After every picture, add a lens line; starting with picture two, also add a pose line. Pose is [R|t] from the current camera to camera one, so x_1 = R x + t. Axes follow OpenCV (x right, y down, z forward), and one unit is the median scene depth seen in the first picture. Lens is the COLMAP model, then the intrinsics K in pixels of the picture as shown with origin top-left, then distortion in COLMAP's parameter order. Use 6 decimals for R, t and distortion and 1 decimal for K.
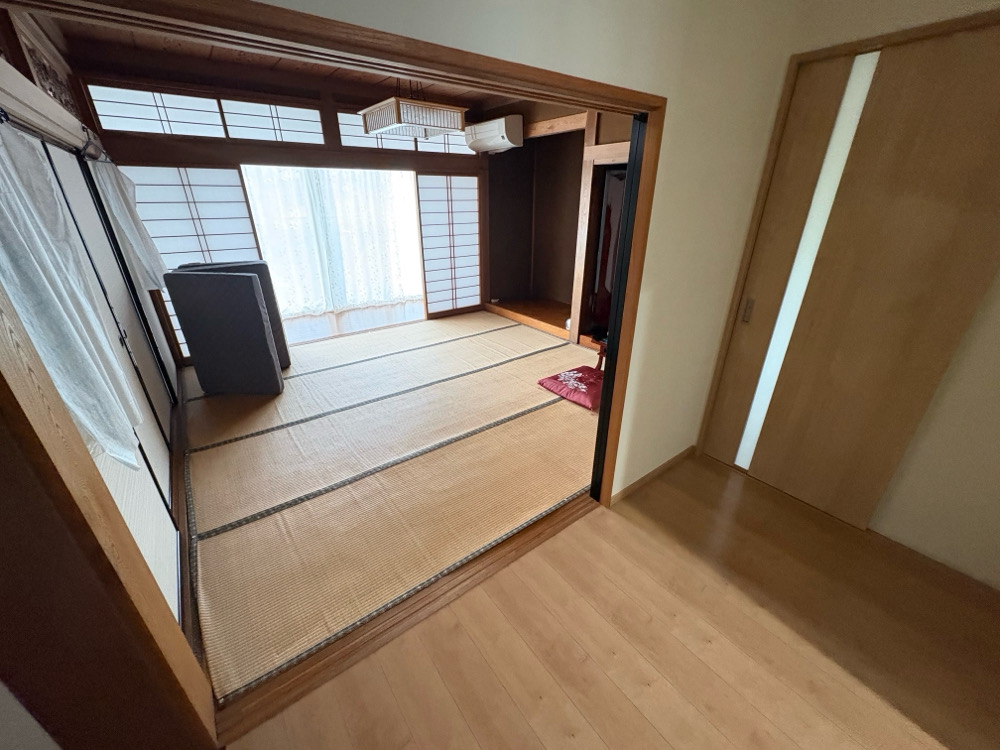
lens RADIAL K [[395.7, 0, 500.0], [0, 395.7, 375.0], [0, 0, 1]] dist [0.000561, 0.000328]
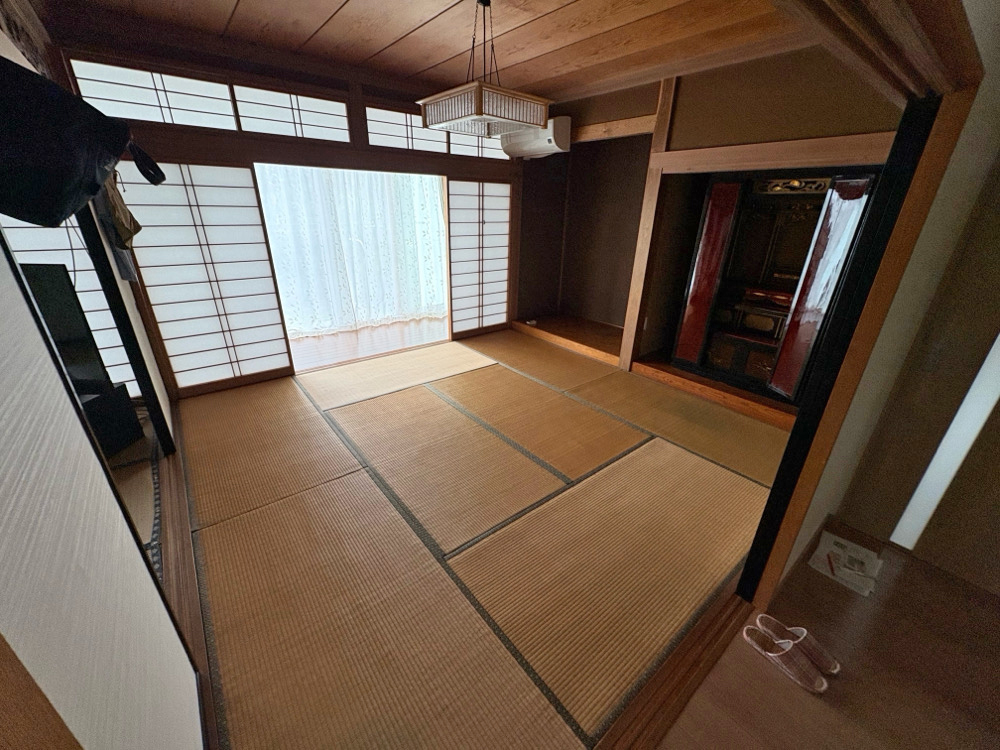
lens RADIAL K [[396.4, 0, 500.0], [0, 396.4, 375.0], [0, 0, 1]] dist [0.000384, -0.000026]
pose [[0.999163, 0.004923, 0.040617, -0.136482], [-0.004180, 0.999823, -0.018344, -0.054407], [-0.040700, 0.018159, 0.999006, 0.118360]]
